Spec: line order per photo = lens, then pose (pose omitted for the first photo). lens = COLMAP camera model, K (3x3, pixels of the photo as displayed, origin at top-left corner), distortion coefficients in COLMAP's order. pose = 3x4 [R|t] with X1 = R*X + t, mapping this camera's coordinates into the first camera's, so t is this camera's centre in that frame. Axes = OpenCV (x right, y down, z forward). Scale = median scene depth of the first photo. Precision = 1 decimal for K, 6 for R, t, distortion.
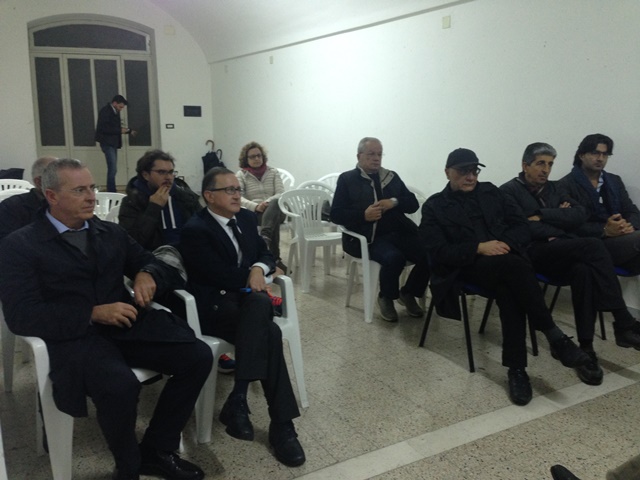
lens RADIAL K [[594.5, 0, 321.0], [0, 594.5, 235.2], [0, 0, 1]] dist [0.049131, 0.000000]
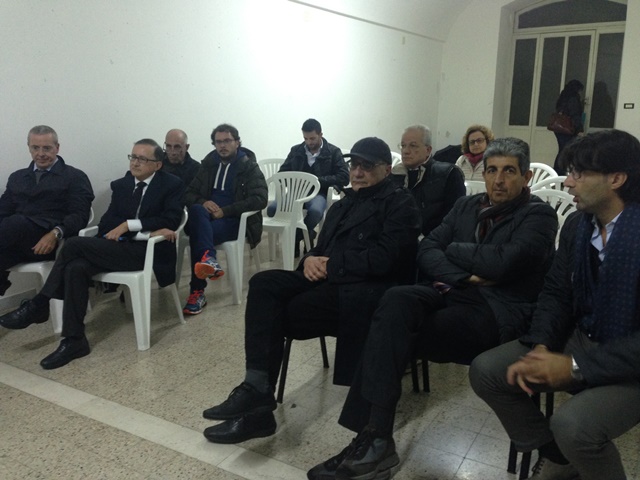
lens RADIAL K [[594.5, 0, 324.8], [0, 594.5, 234.9], [0, 0, 1]] dist [0.049131, 0.000000]
pose [[0.518019, 0.190001, -0.834000, 0.545311], [-0.163581, 0.979027, 0.121436, -0.065482], [0.839581, 0.073521, 0.538236, 0.335734]]
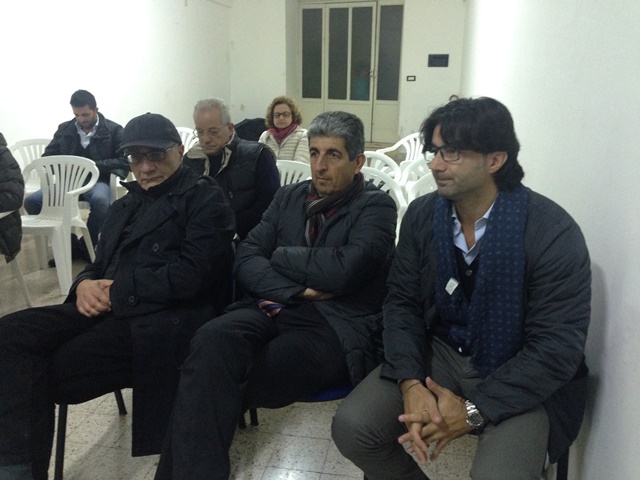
lens RADIAL K [[594.5, 0, 318.0], [0, 594.5, 241.0], [0, 0, 1]] dist [0.049131, 0.000000]
pose [[0.768680, 0.177587, -0.614487, 0.452950], [-0.126805, 0.983927, 0.125731, -0.071966], [0.626939, -0.018727, 0.778844, 0.401923]]
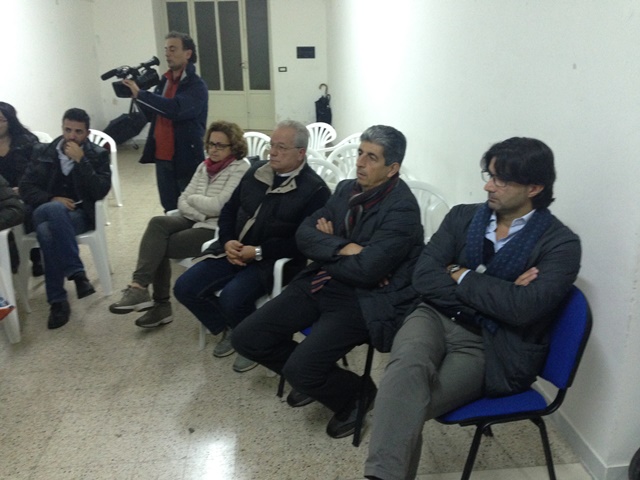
lens RADIAL K [[594.5, 0, 322.9], [0, 594.5, 241.0], [0, 0, 1]] dist [0.049131, 0.000000]
pose [[0.917059, 0.105311, -0.384593, 0.402873], [-0.058202, 0.989517, 0.132171, -0.075496], [0.394481, -0.098825, 0.913575, 0.220241]]
